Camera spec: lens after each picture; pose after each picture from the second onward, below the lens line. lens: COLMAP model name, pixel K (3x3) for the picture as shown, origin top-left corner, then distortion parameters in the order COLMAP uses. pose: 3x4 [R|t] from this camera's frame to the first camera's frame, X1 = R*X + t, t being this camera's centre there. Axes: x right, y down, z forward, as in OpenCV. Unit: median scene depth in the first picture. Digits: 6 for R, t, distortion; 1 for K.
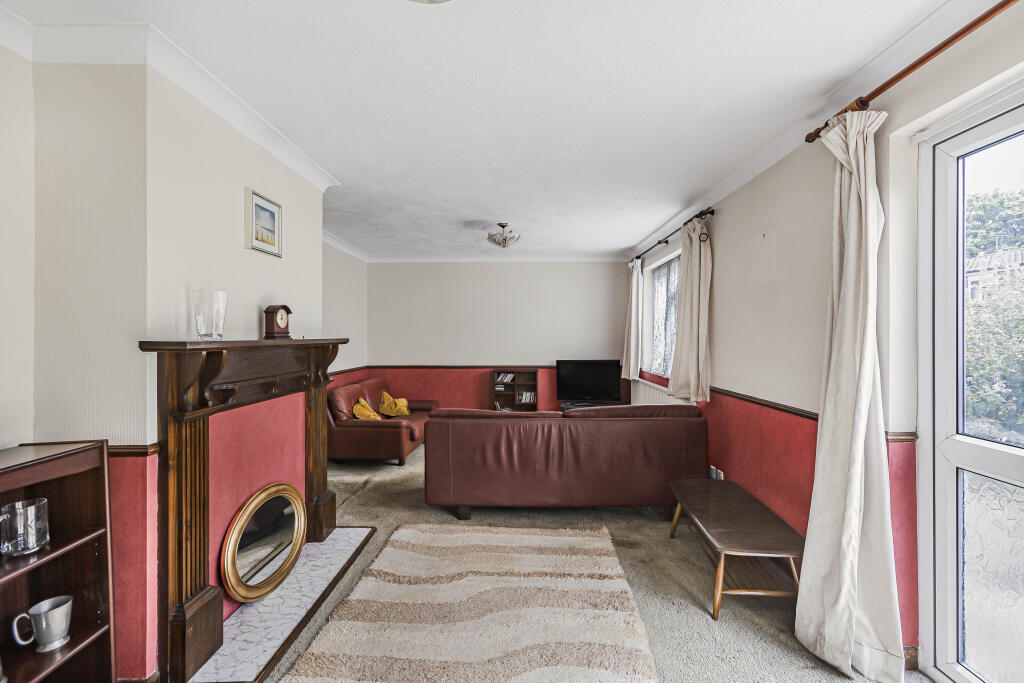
lens RADIAL K [[464.8, 0, 511.2], [0, 464.8, 339.1], [0, 0, 1]] dist [-0.004012, -0.000477]
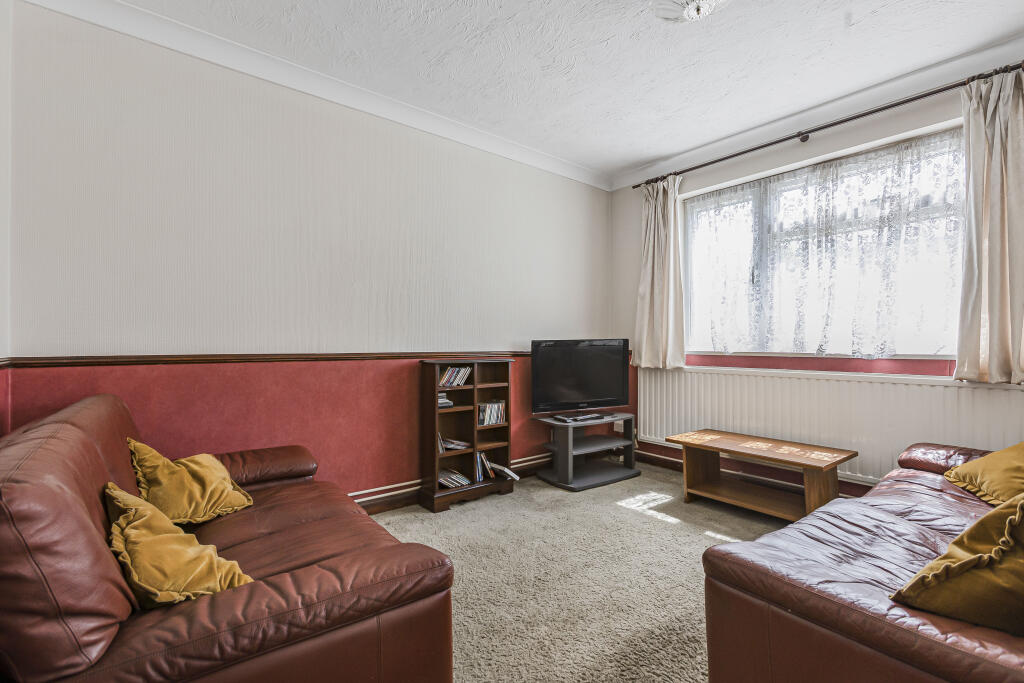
lens RADIAL K [[464.8, 0, 513.4], [0, 464.8, 344.1], [0, 0, 1]] dist [-0.004012, -0.000477]
pose [[0.750647, 0.005763, 0.660679, -0.277870], [0.002774, 0.999926, -0.011875, 0.055554], [-0.660698, 0.010747, 0.750575, 0.609989]]
